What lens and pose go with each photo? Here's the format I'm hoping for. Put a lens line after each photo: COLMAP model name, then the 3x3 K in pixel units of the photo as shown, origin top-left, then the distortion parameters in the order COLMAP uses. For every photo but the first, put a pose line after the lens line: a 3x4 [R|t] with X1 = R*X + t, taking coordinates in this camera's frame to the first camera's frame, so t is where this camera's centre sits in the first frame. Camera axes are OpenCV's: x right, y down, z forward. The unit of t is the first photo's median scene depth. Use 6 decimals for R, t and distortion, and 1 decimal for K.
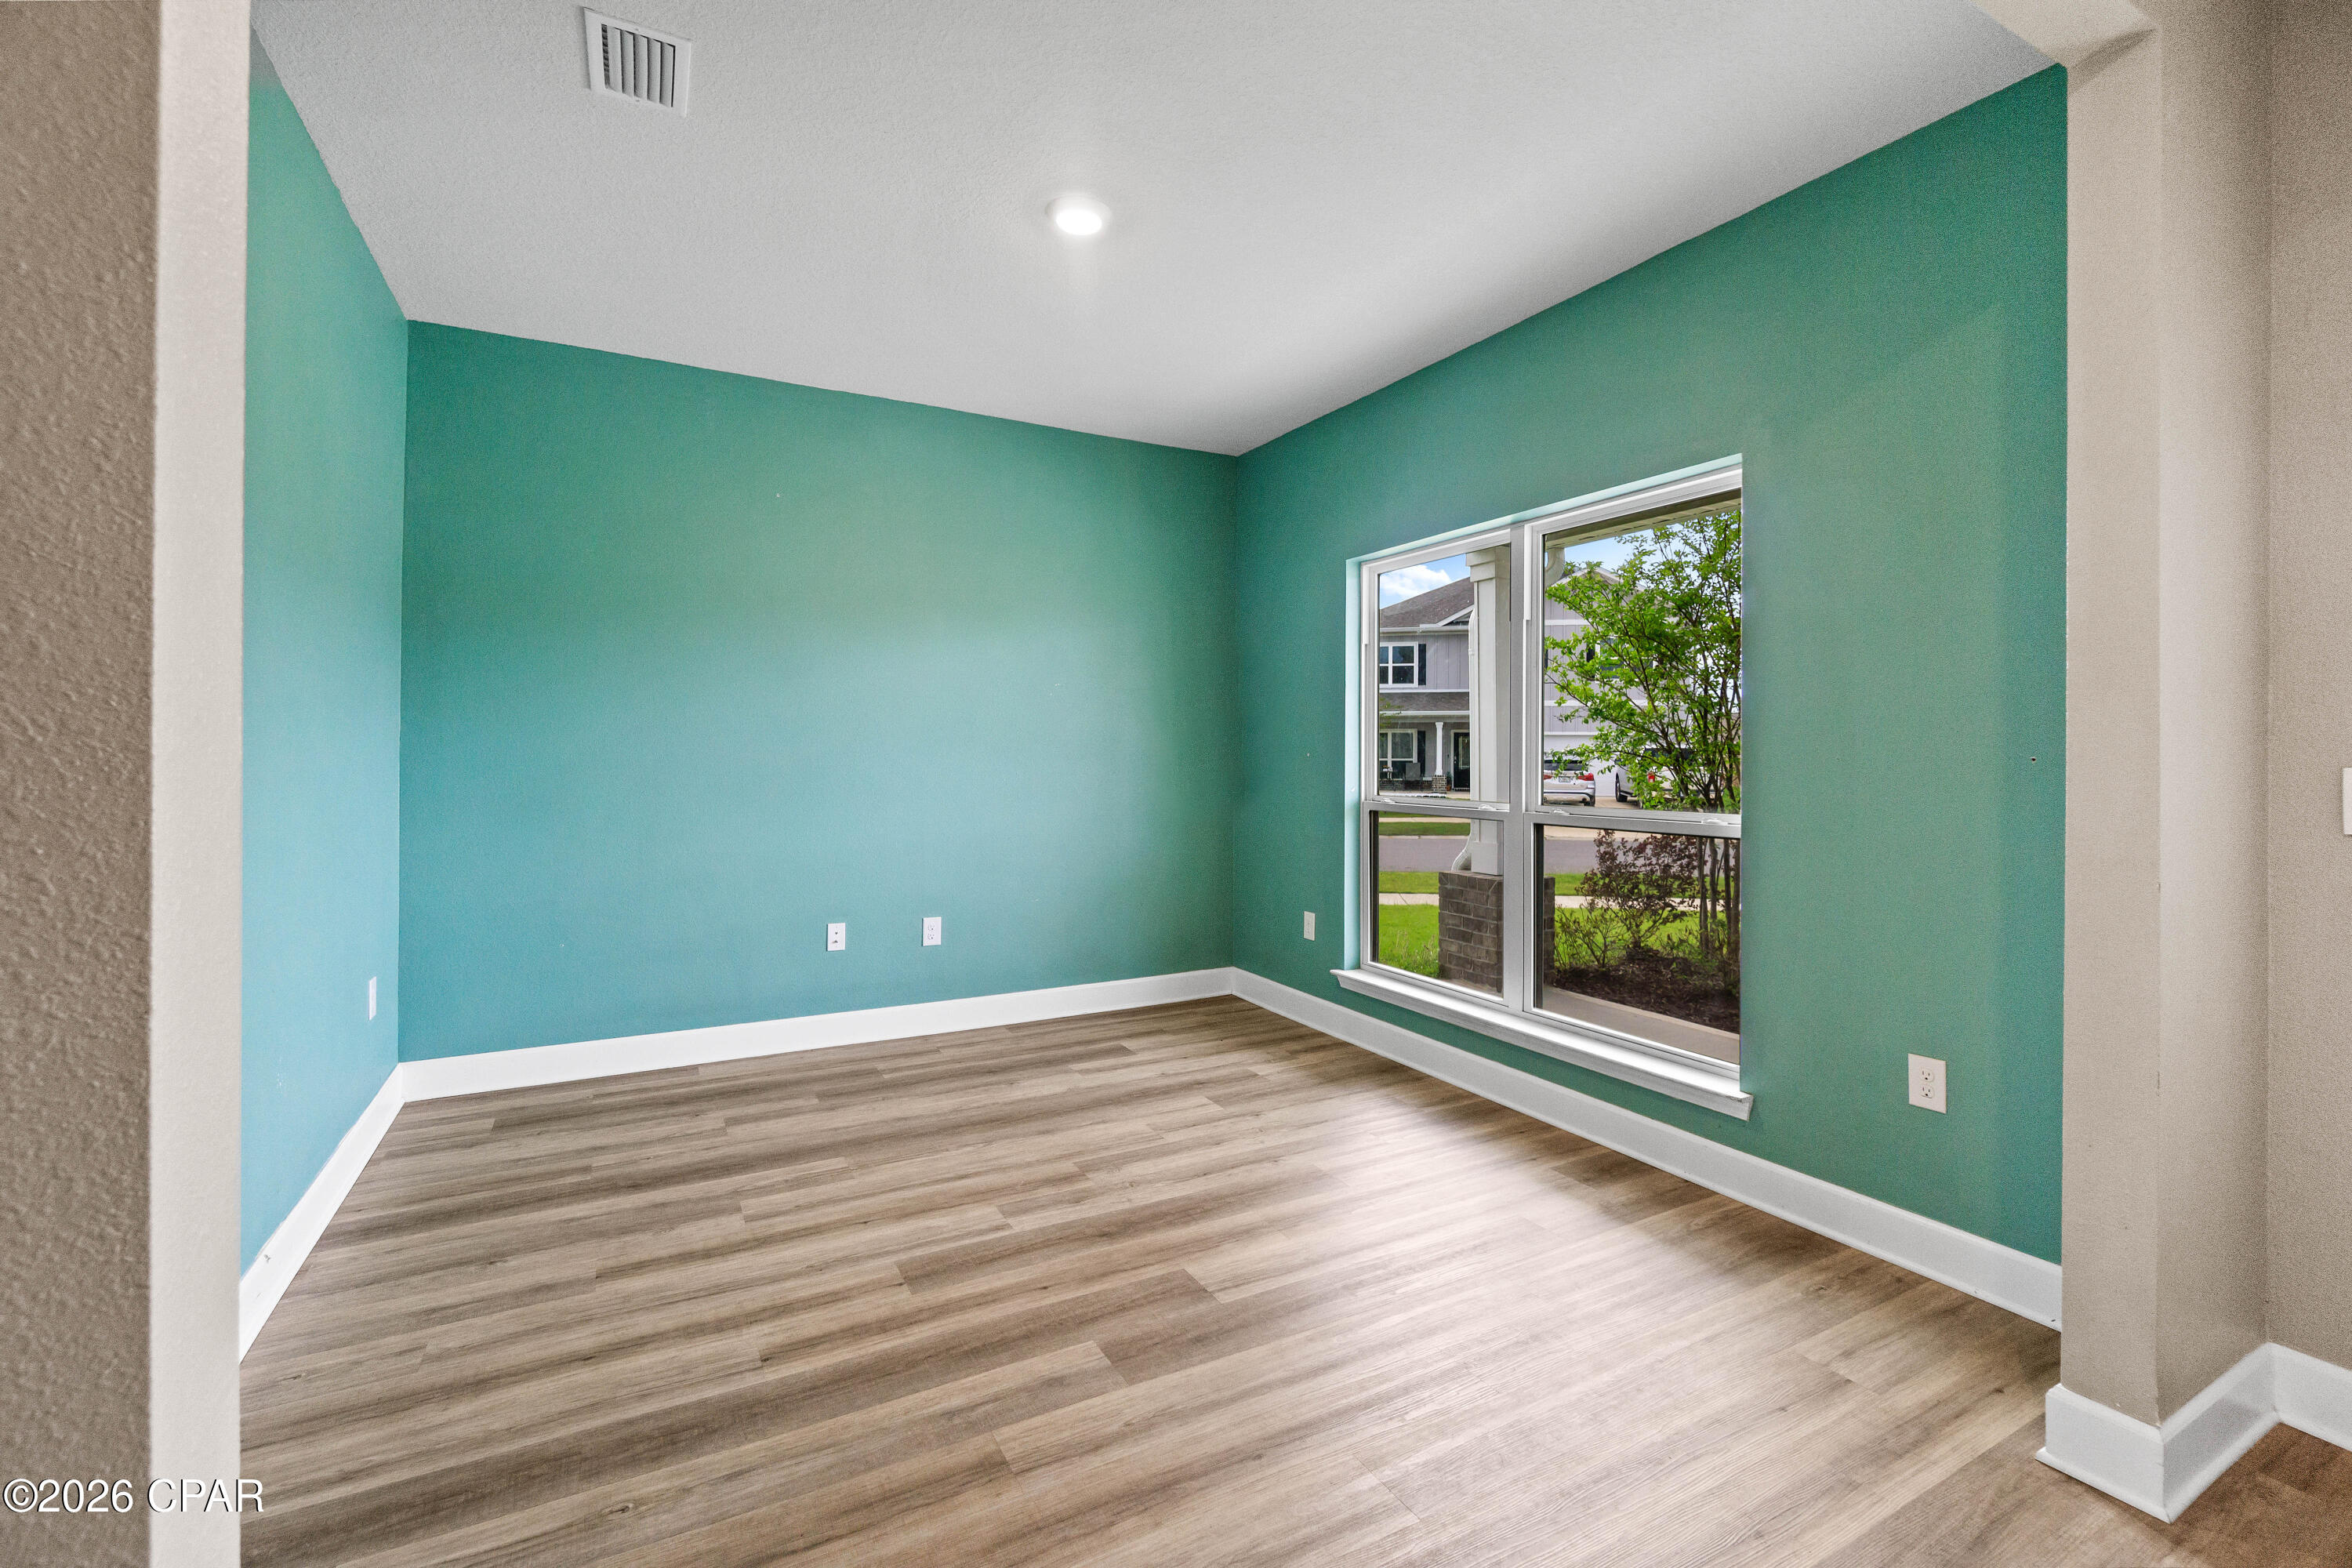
lens RADIAL K [[1016.5, 0, 1188.5], [0, 1016.5, 764.6], [0, 0, 1]] dist [-0.003225, 0.000935]
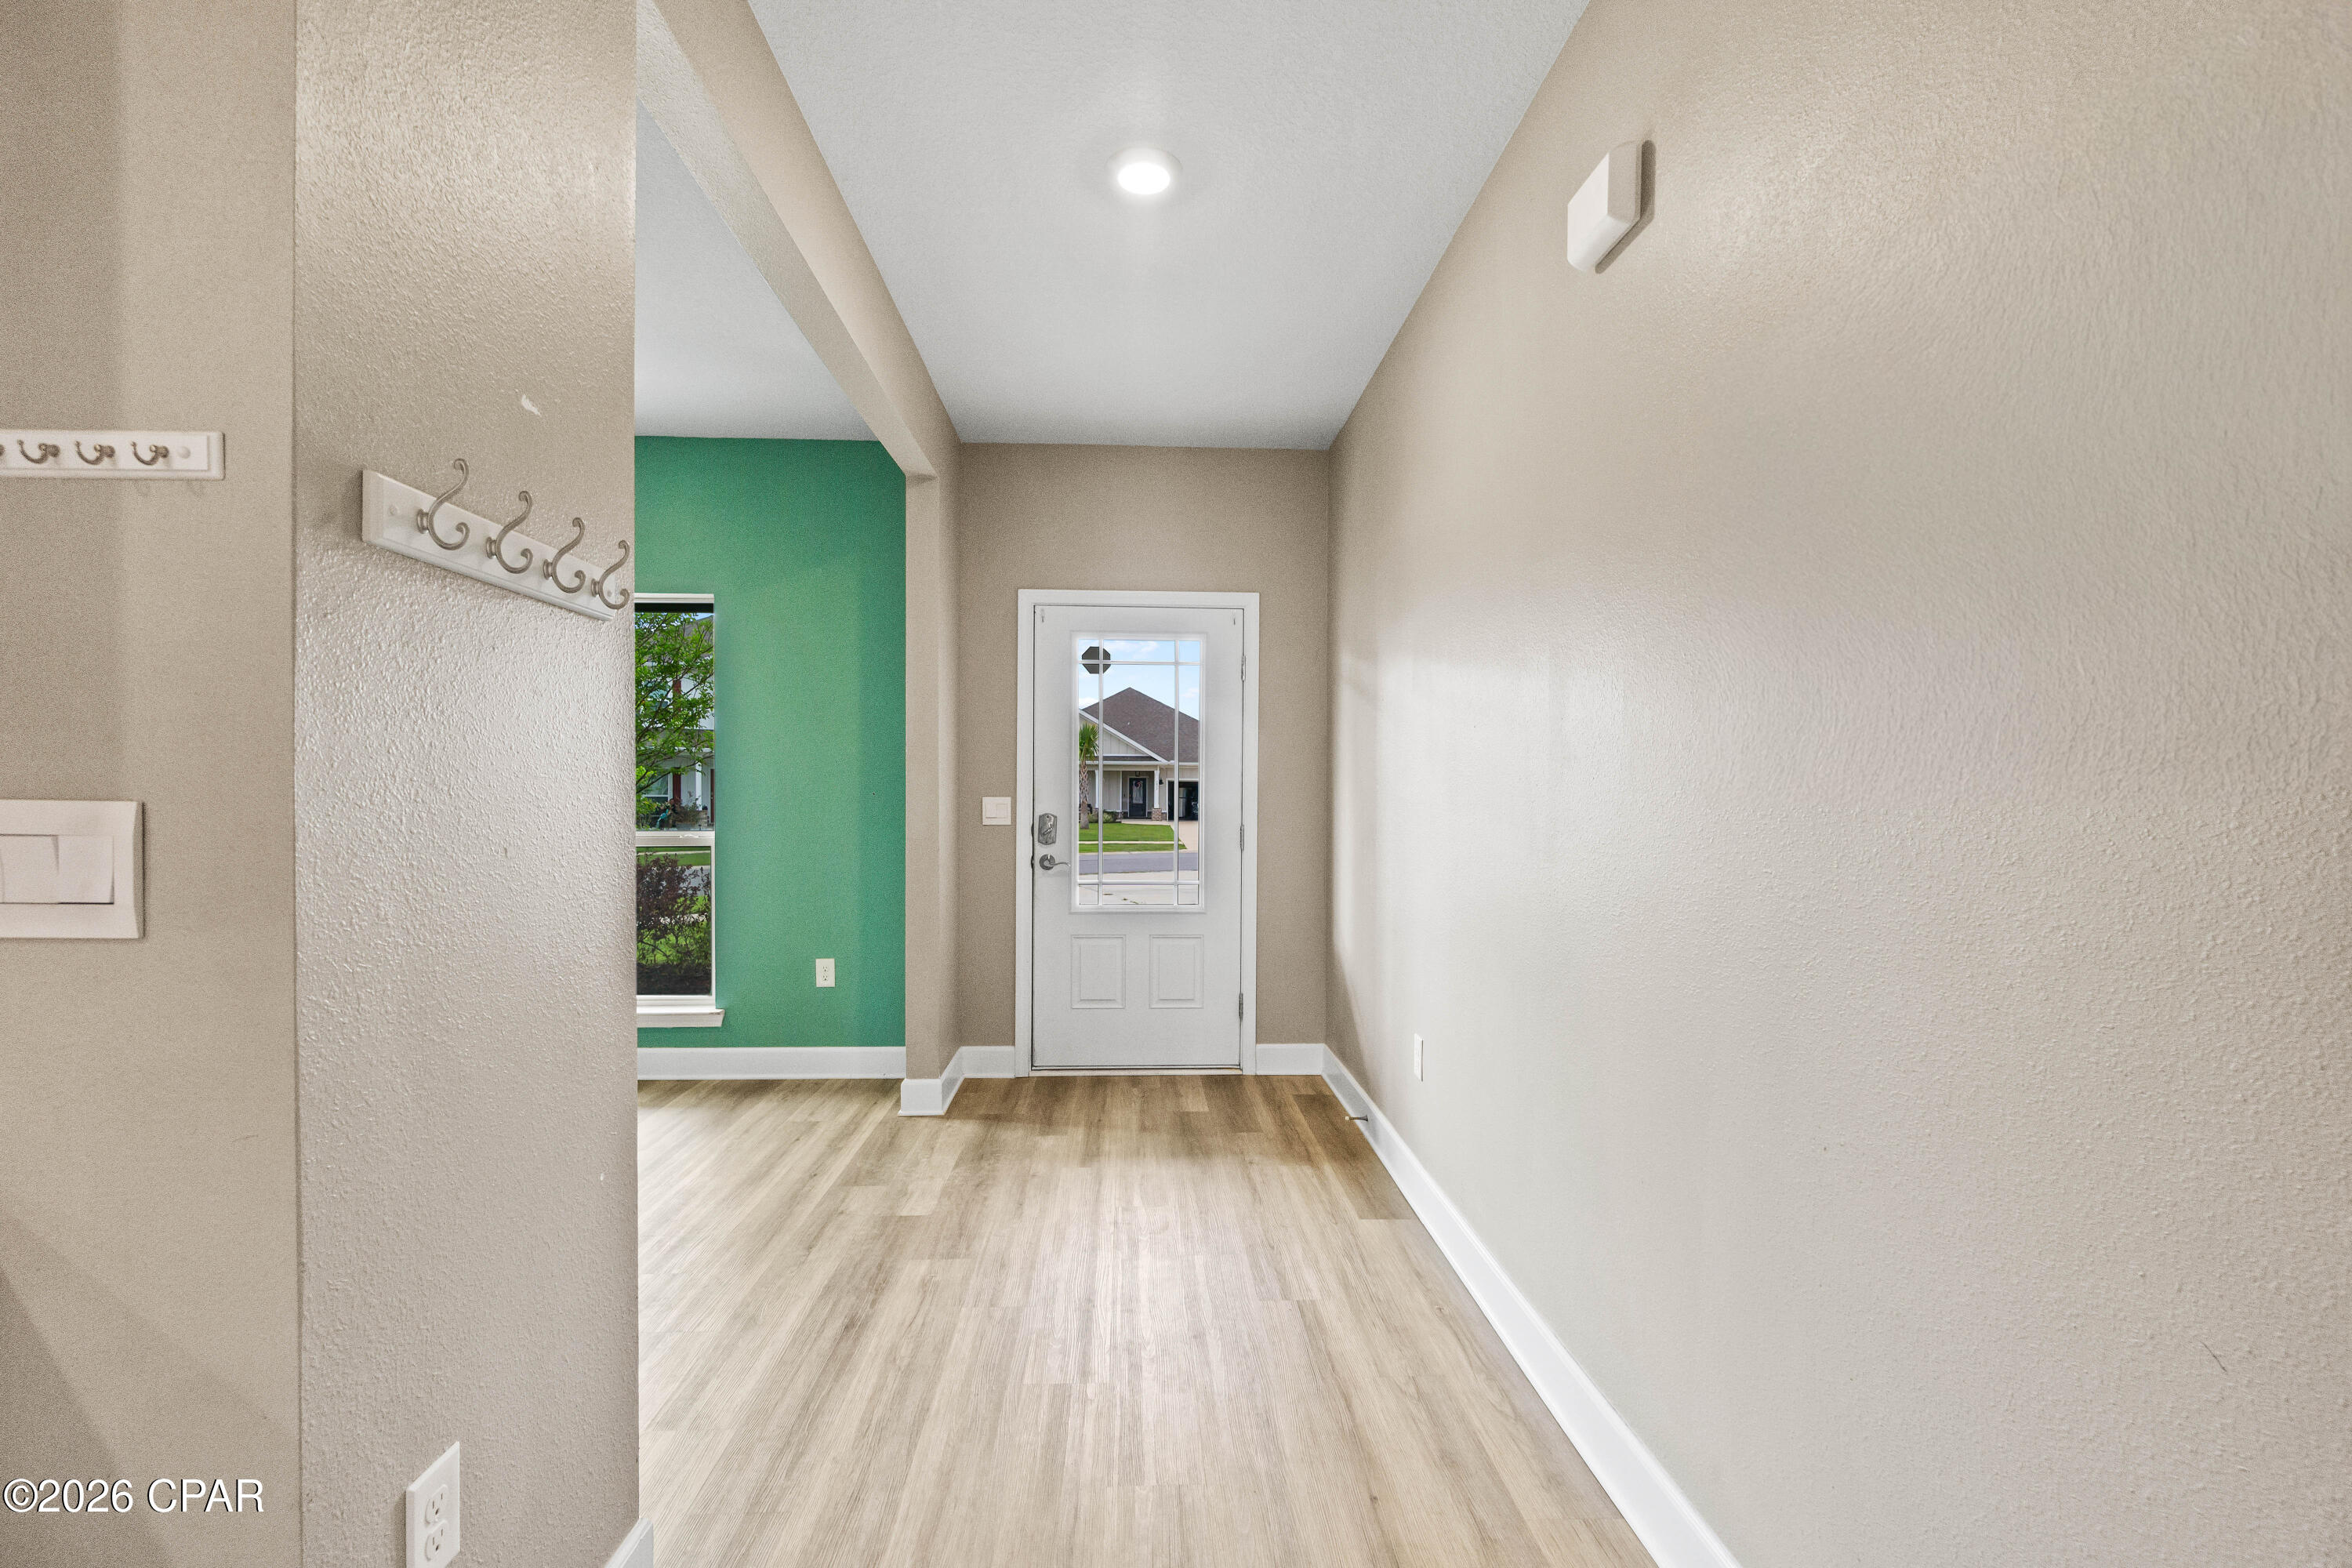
lens RADIAL K [[1016.5, 0, 1188.5], [0, 1016.5, 764.6], [0, 0, 1]] dist [-0.003225, 0.000935]
pose [[0.437003, 0.022601, 0.899176, -0.773391], [0.004729, 0.999613, -0.027424, -0.005583], [-0.899448, 0.016237, 0.436727, -0.468104]]
